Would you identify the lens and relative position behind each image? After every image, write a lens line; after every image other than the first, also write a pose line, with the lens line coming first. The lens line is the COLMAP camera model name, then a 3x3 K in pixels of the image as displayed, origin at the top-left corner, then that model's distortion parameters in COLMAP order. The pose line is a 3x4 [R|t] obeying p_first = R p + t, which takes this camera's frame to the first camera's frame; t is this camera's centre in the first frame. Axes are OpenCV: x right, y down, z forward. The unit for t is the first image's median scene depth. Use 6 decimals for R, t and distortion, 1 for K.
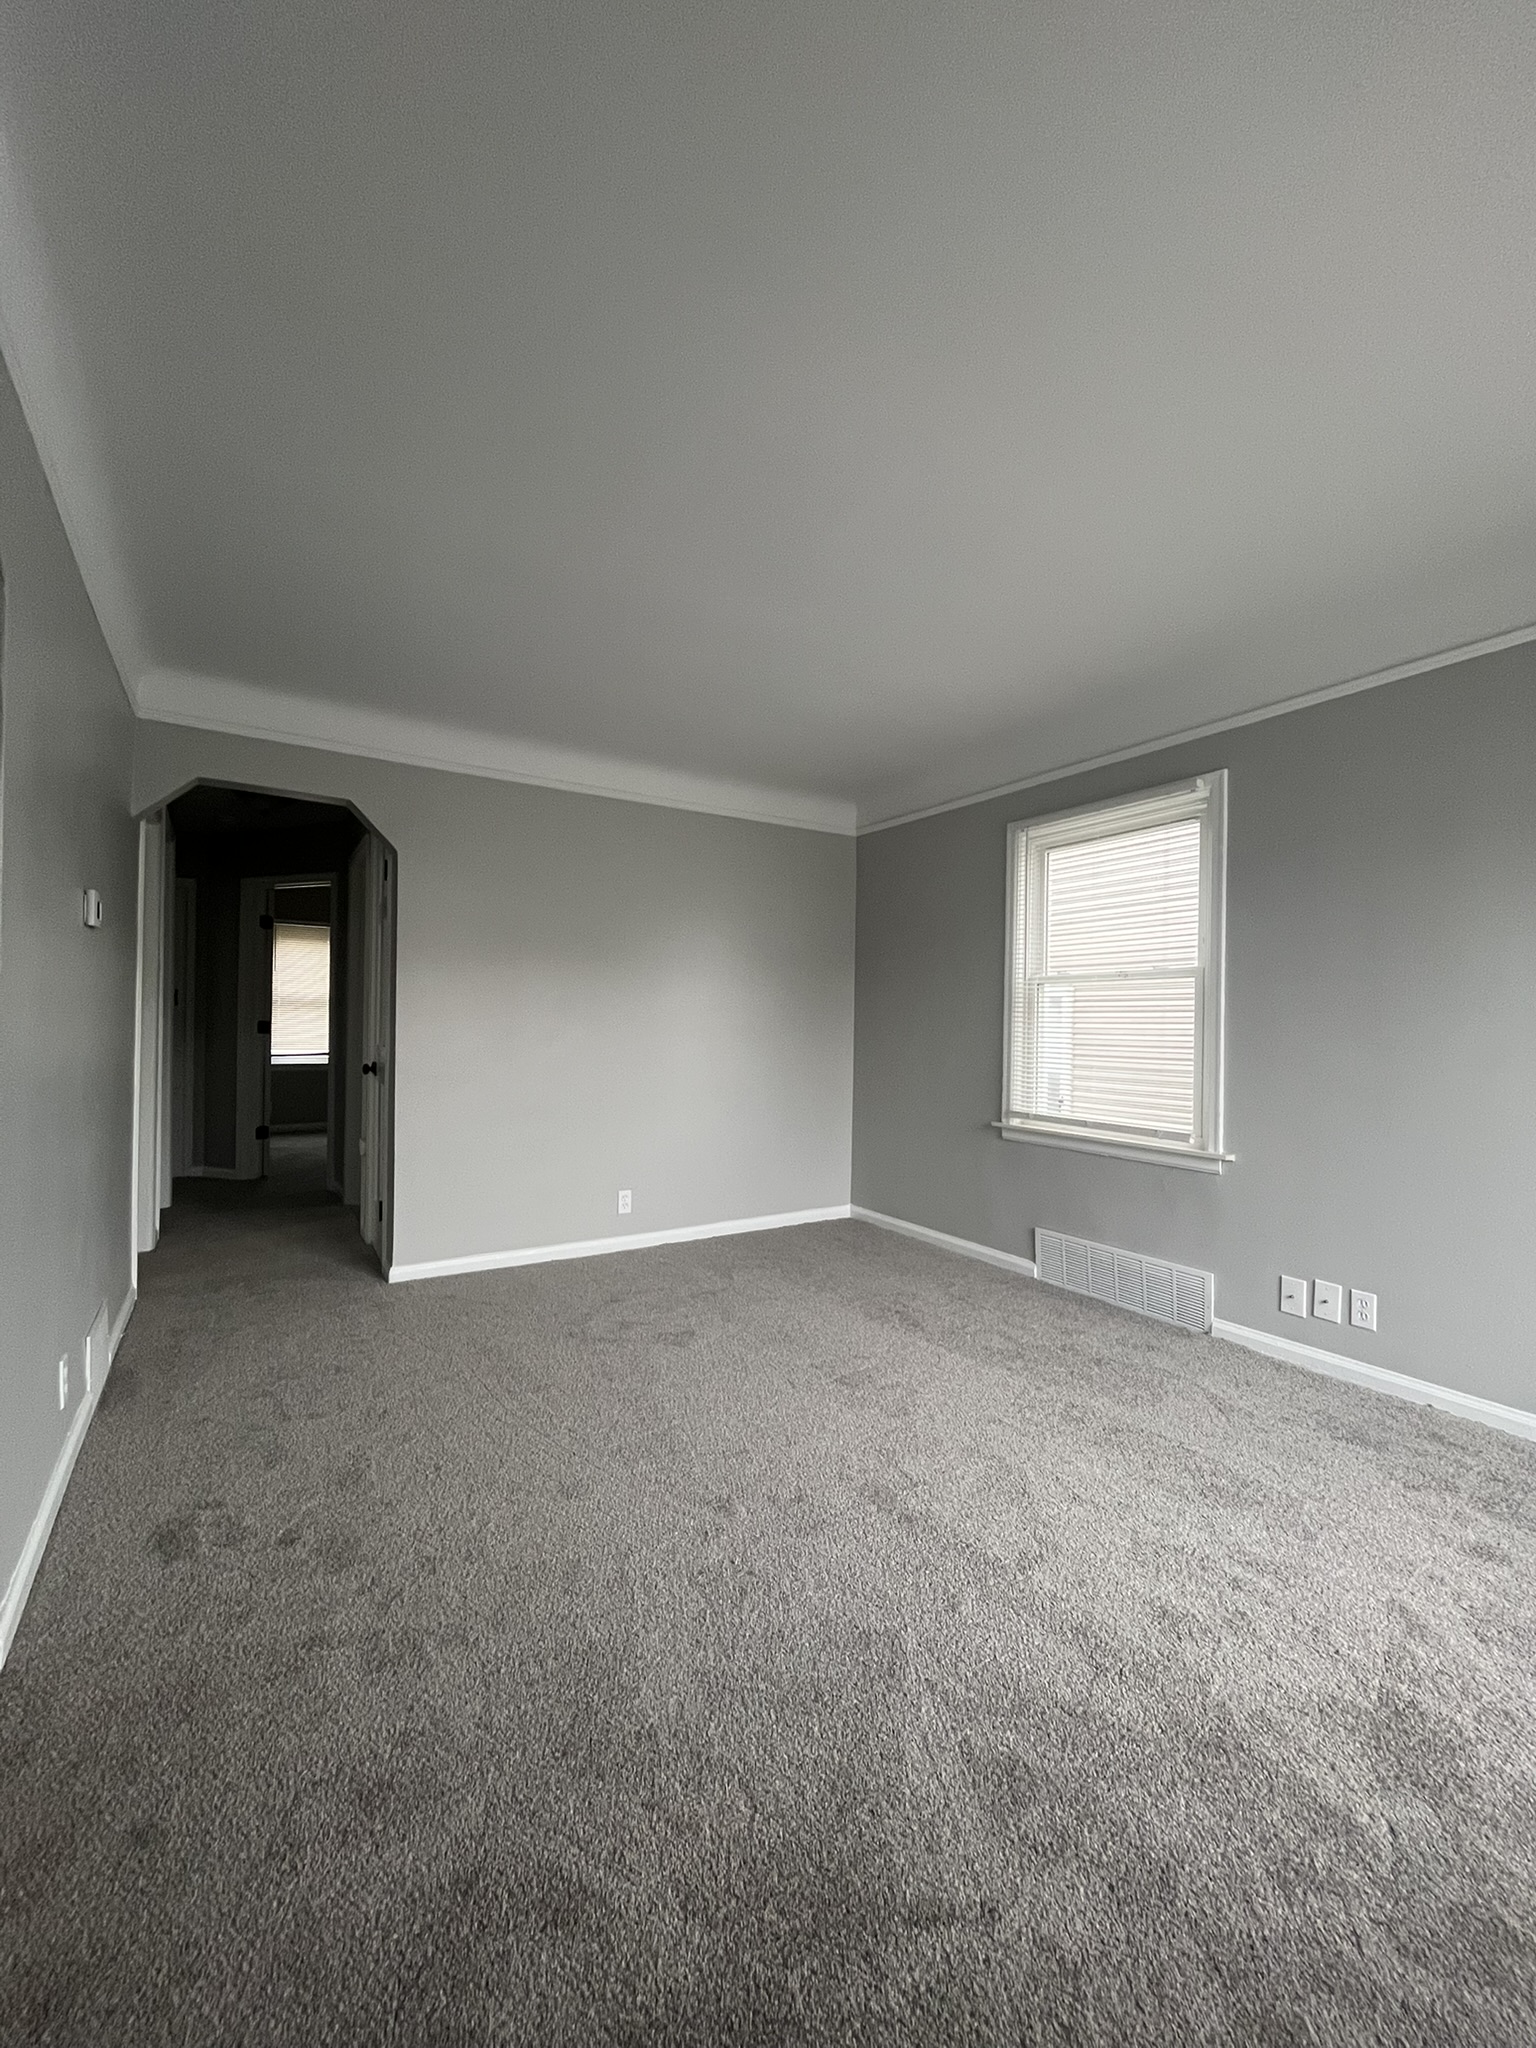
lens RADIAL K [[835.7, 0, 768.0], [0, 835.7, 1024.0], [0, 0, 1]] dist [-0.000417, -0.000182]
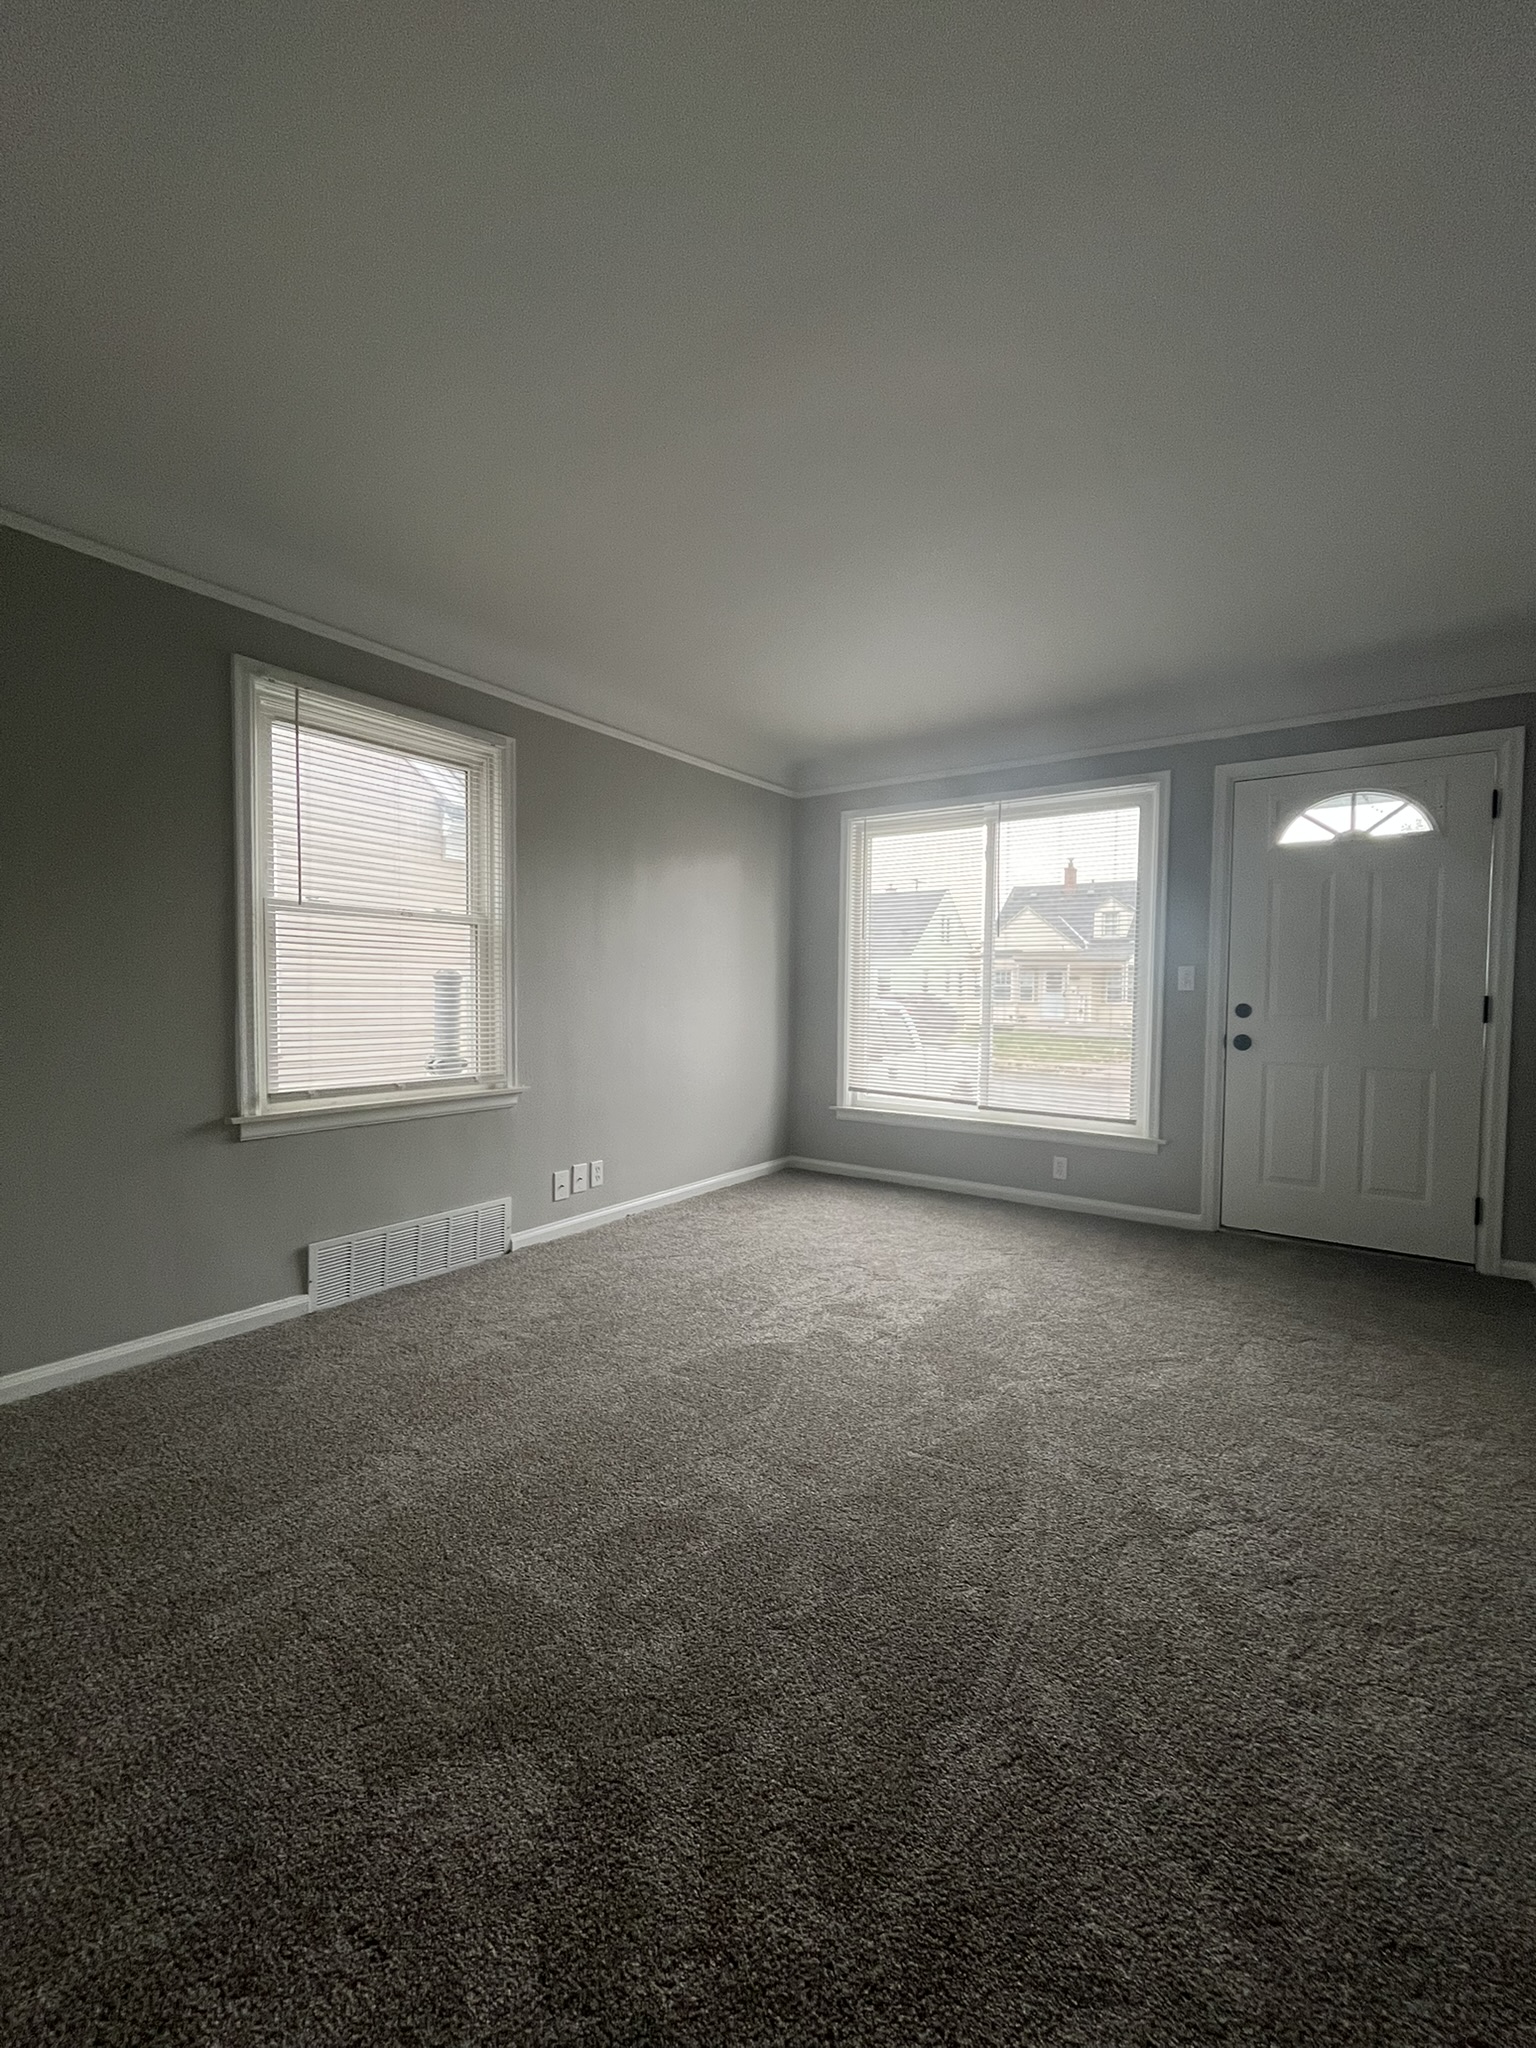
lens RADIAL K [[835.7, 0, 768.0], [0, 835.7, 1024.0], [0, 0, 1]] dist [-0.000417, -0.000182]
pose [[-0.383900, -0.056735, 0.921630, -0.609049], [-0.016468, 0.998373, 0.054600, 0.003682], [-0.923228, 0.005784, -0.384210, 1.106560]]
